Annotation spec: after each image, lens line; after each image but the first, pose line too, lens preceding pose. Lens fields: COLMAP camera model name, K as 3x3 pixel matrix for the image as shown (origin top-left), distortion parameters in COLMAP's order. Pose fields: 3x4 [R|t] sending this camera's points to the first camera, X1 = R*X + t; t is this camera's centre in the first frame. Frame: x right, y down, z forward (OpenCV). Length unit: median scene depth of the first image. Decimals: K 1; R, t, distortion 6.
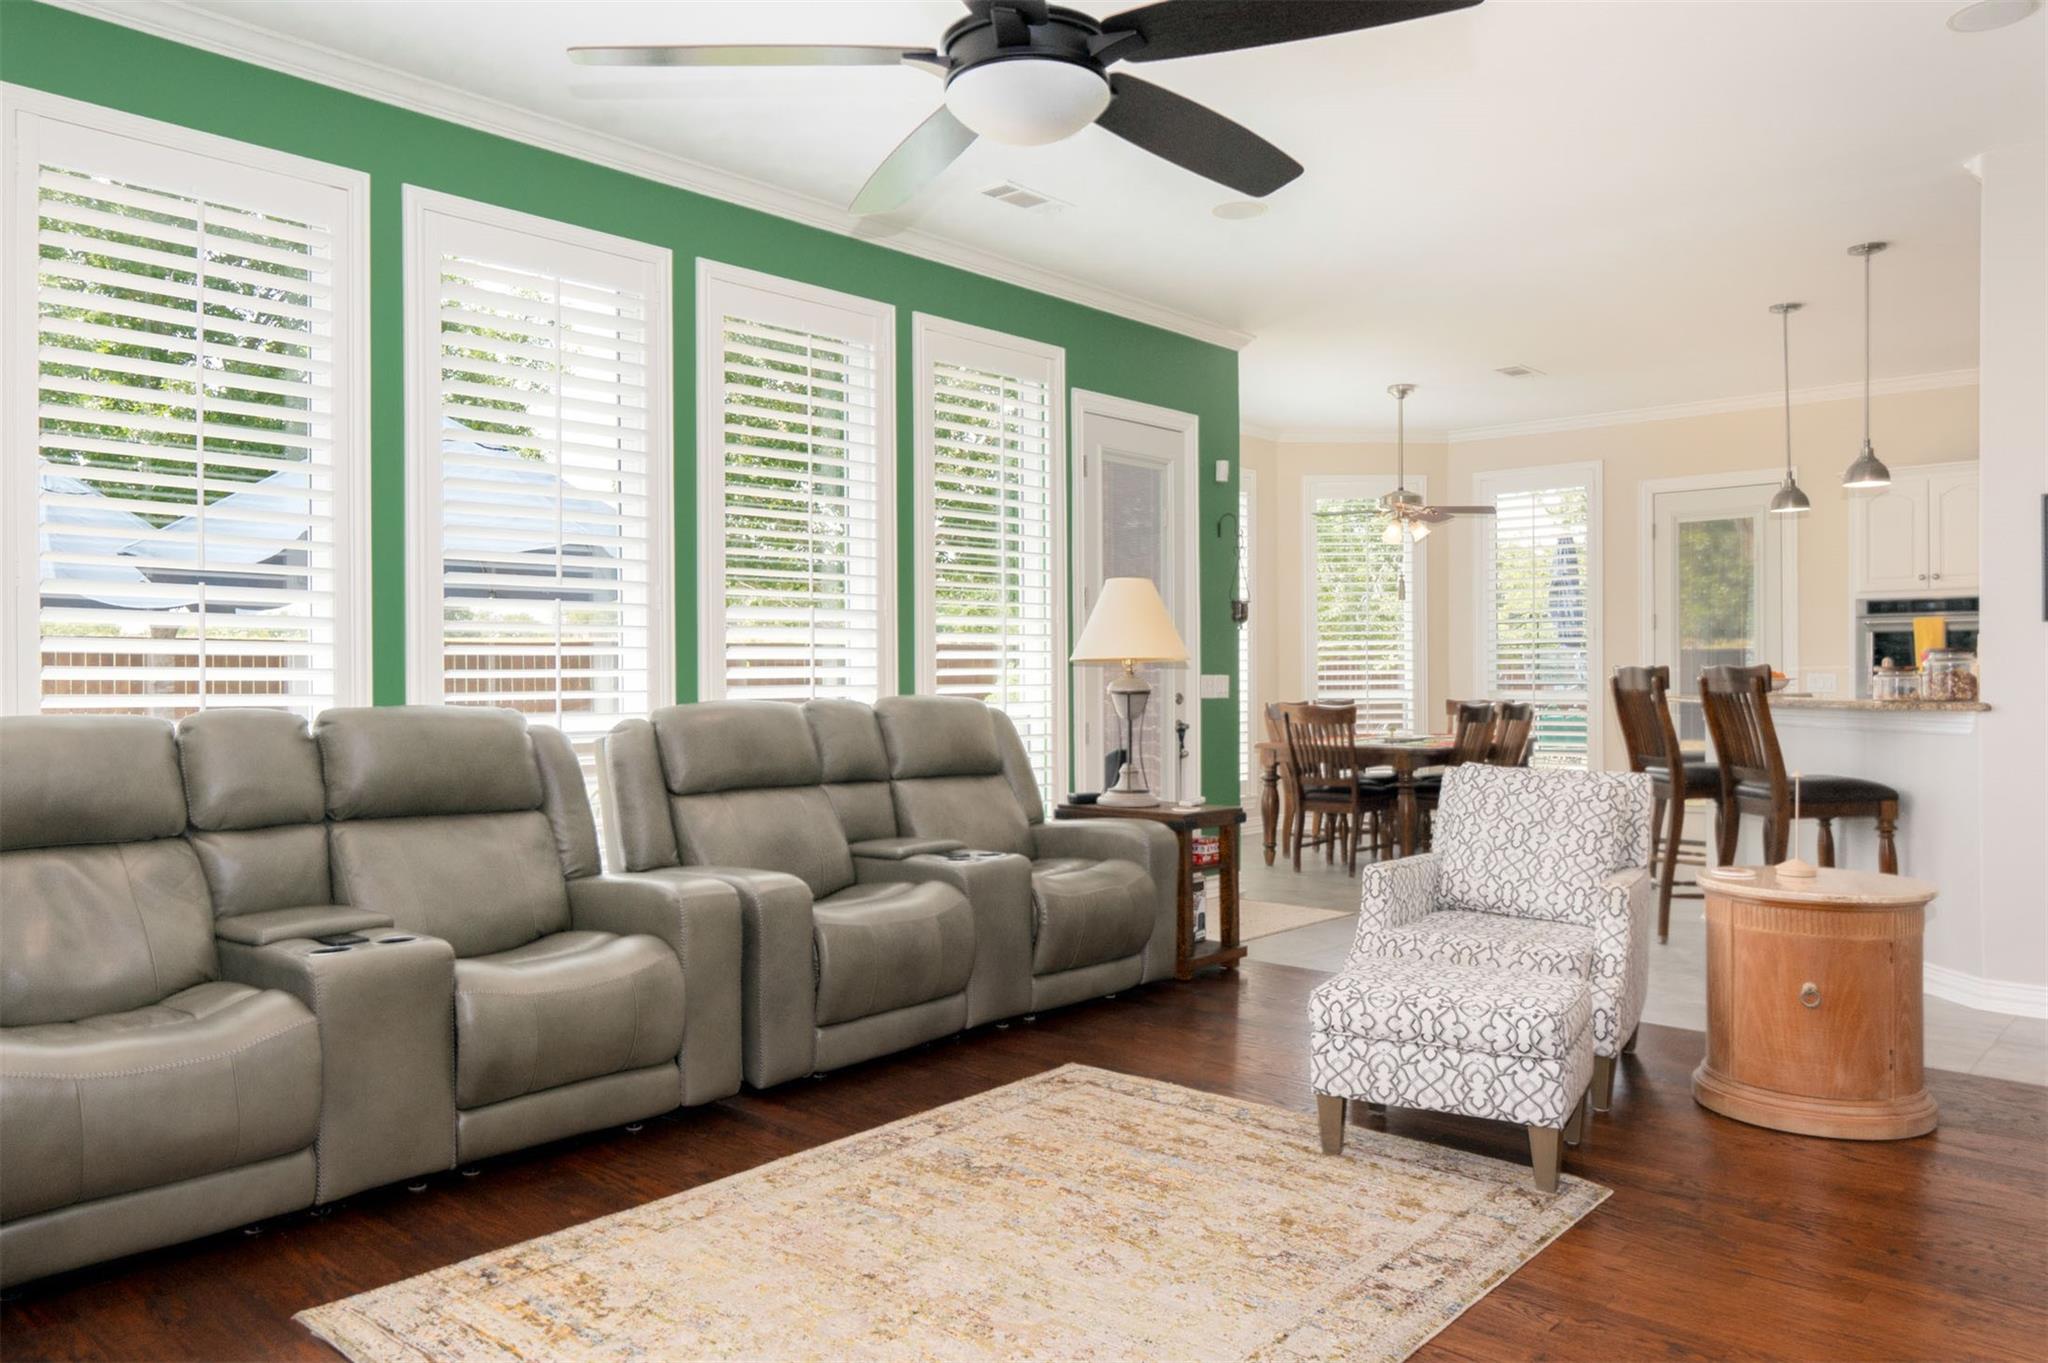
lens RADIAL K [[1427.3, 0, 1026.1], [0, 1427.3, 690.7], [0, 0, 1]] dist [0.000744, -0.000273]
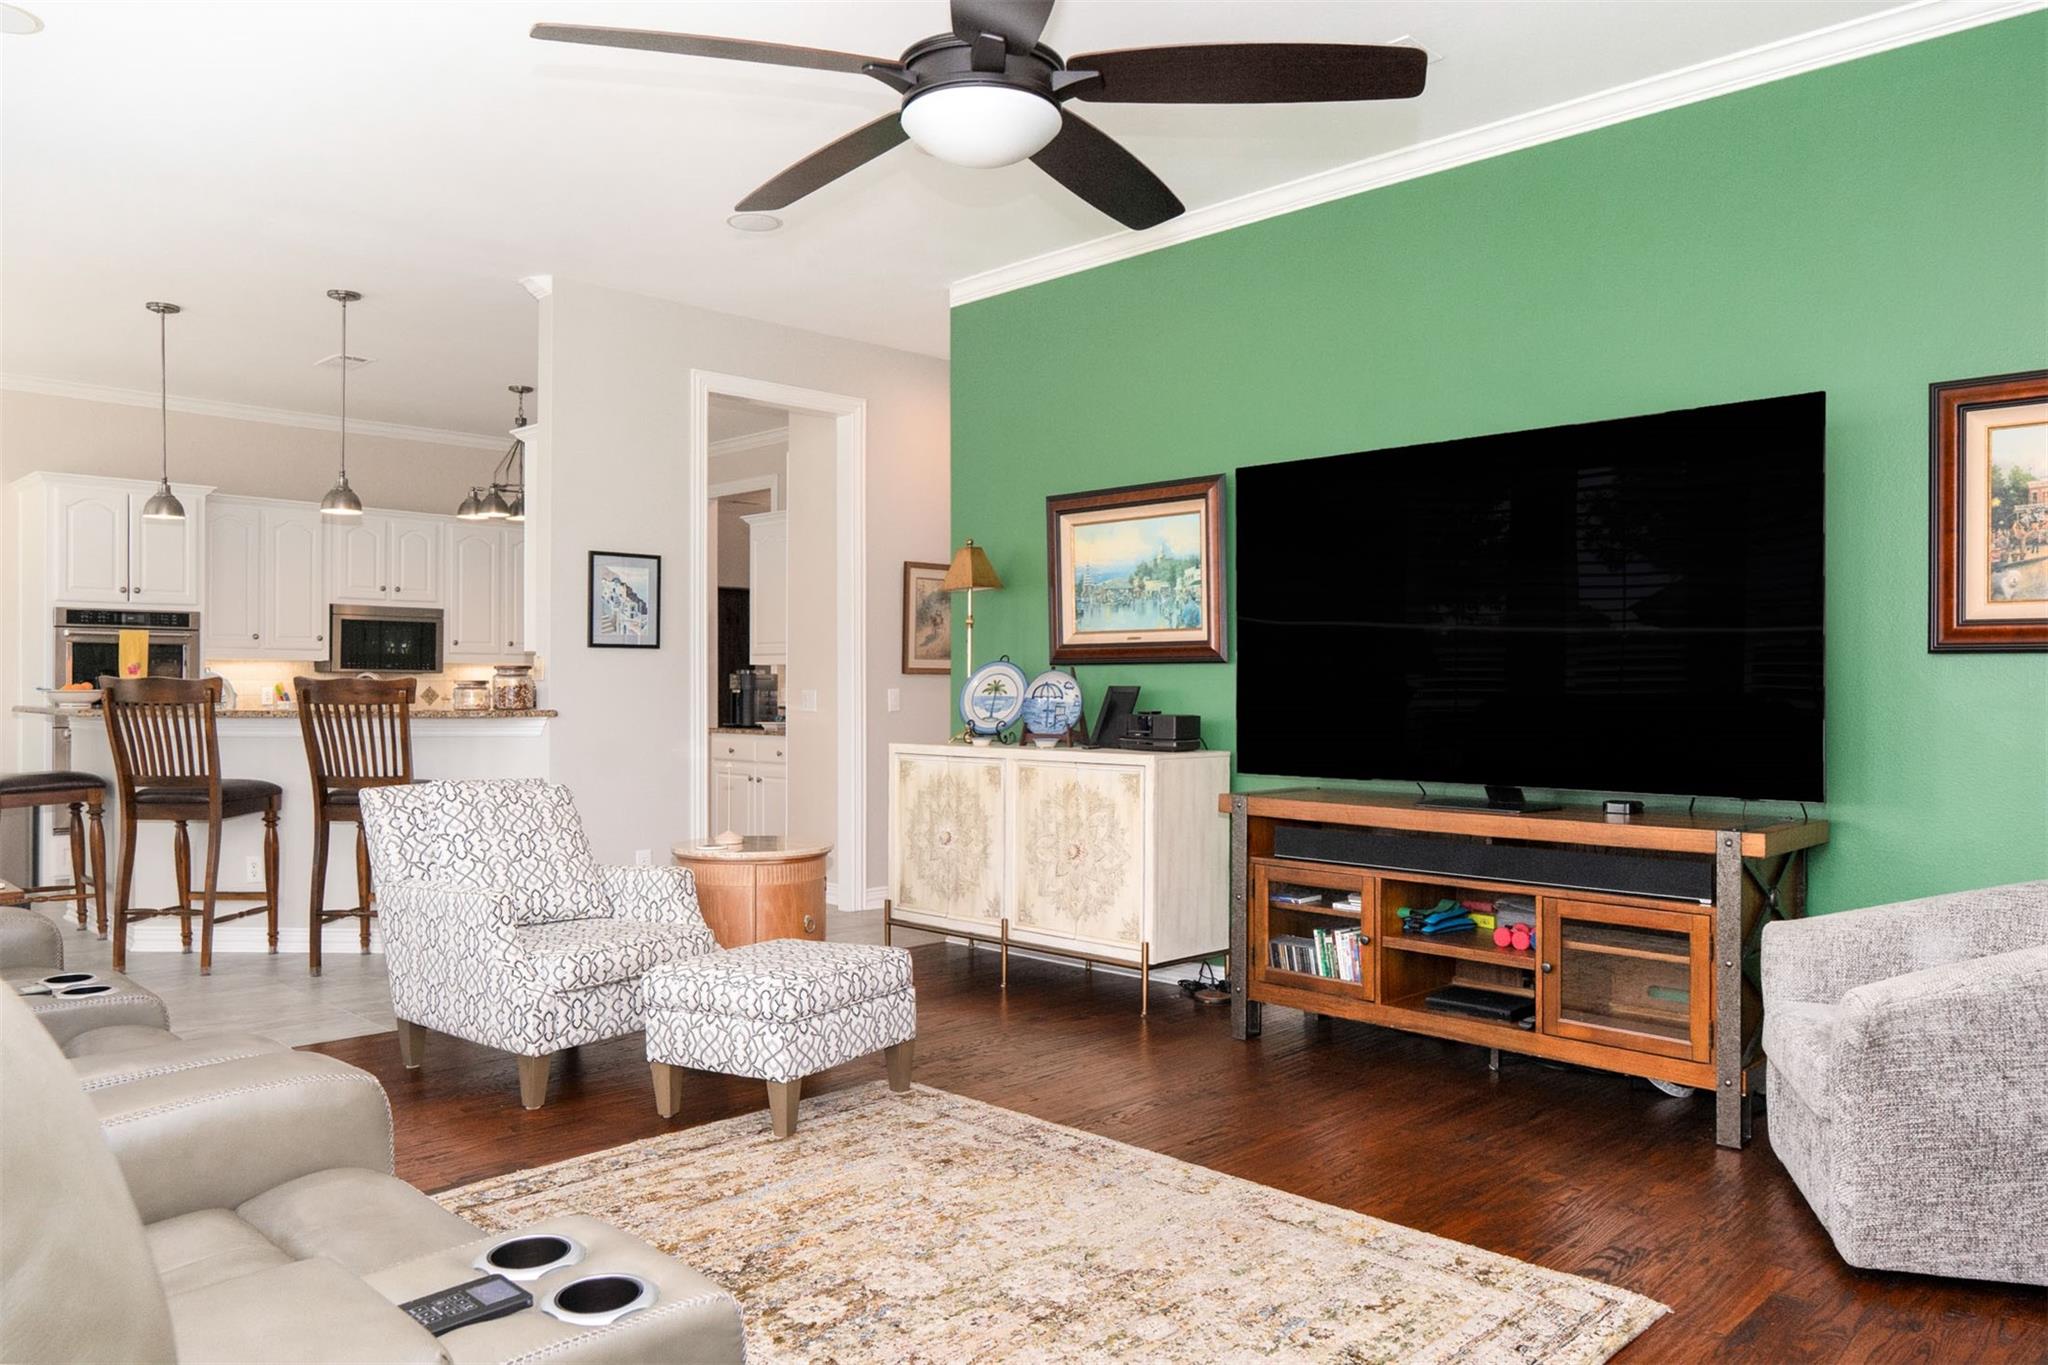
lens RADIAL K [[1427.3, 0, 1036.1], [0, 1427.3, 687.7], [0, 0, 1]] dist [0.000744, -0.000273]
pose [[0.044313, 0.003753, 0.999011, -0.749874], [0.007584, 0.999963, -0.004093, -0.004081], [-0.998989, 0.007758, 0.044283, 0.677507]]
